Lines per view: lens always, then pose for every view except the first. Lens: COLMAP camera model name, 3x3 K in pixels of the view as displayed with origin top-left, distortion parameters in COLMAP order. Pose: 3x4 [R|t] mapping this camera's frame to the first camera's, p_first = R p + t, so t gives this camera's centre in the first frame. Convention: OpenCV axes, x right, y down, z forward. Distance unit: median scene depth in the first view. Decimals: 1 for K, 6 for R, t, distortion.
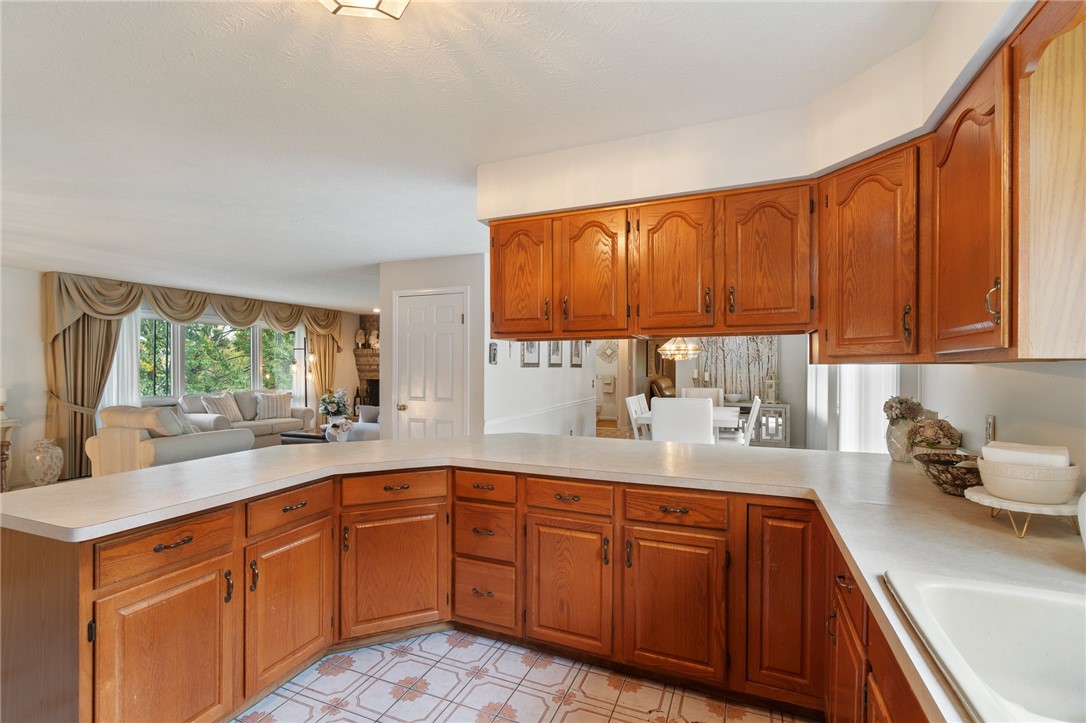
lens RADIAL K [[481.3, 0, 548.5], [0, 481.3, 368.1], [0, 0, 1]] dist [0.004252, 0.000173]
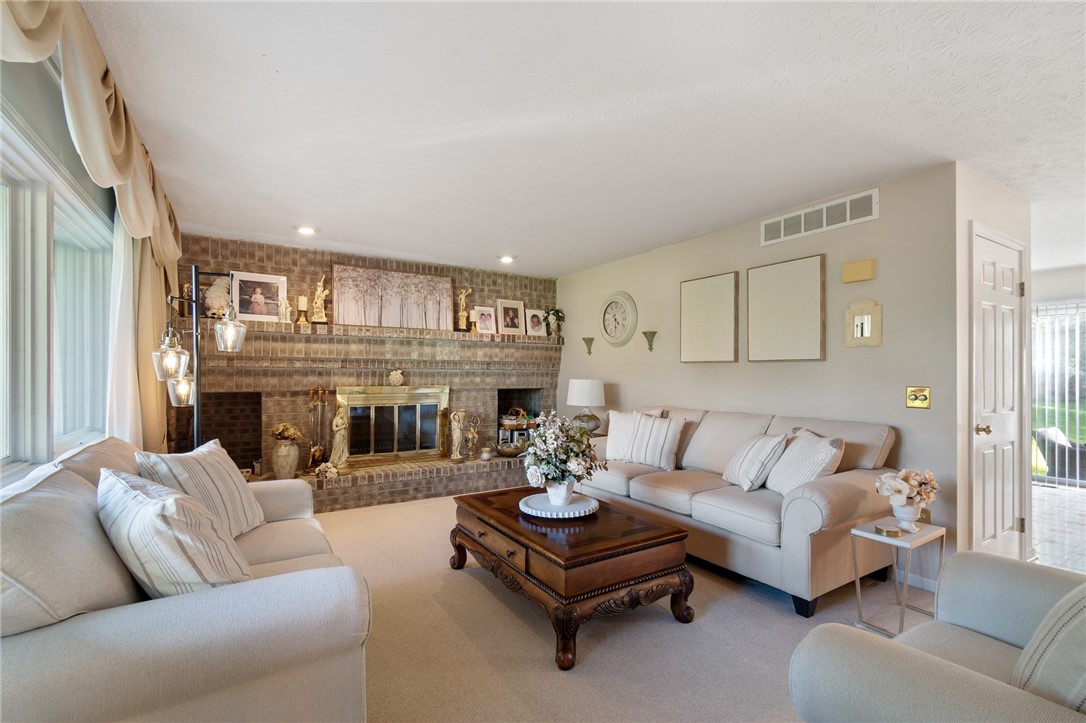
lens RADIAL K [[481.3, 0, 541.9], [0, 481.3, 375.3], [0, 0, 1]] dist [0.004252, 0.000173]
pose [[0.594817, -0.002728, 0.803857, -0.577434], [-0.001167, 0.999990, 0.004257, 0.006567], [-0.803860, -0.003470, 0.594808, 0.574459]]
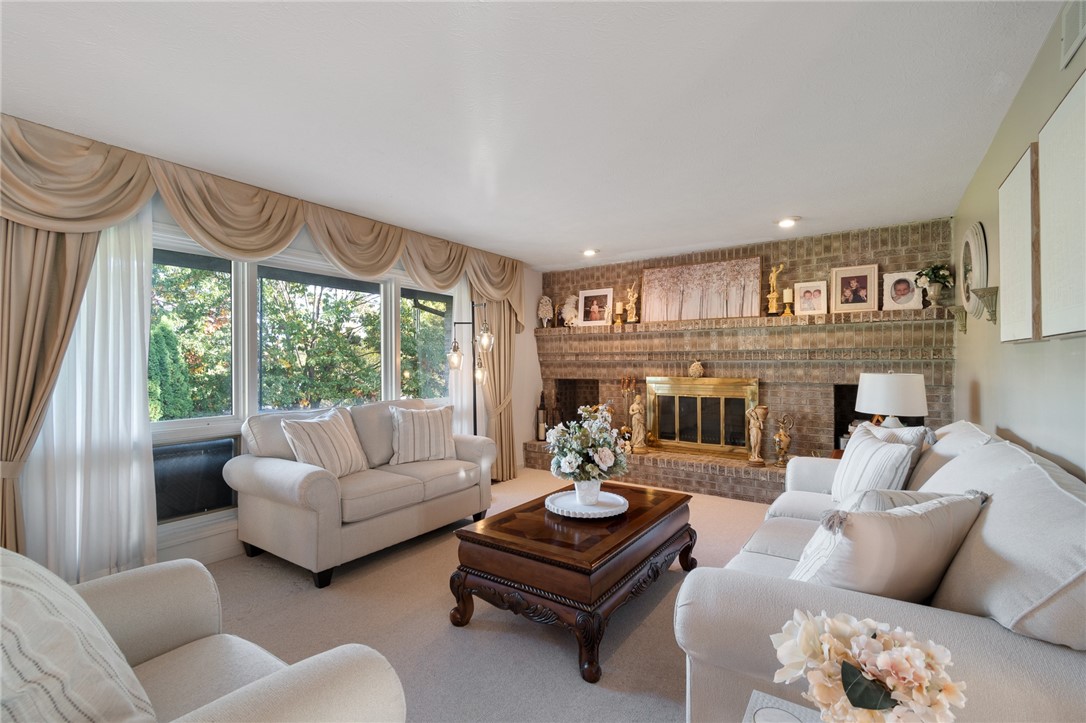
lens RADIAL K [[481.3, 0, 551.3], [0, 481.3, 366.0], [0, 0, 1]] dist [0.004252, 0.000173]
pose [[0.977767, -0.002948, -0.209671, -0.284768], [0.003390, 0.999993, 0.001751, 0.006717], [0.209665, -0.002423, 0.977770, 0.458237]]
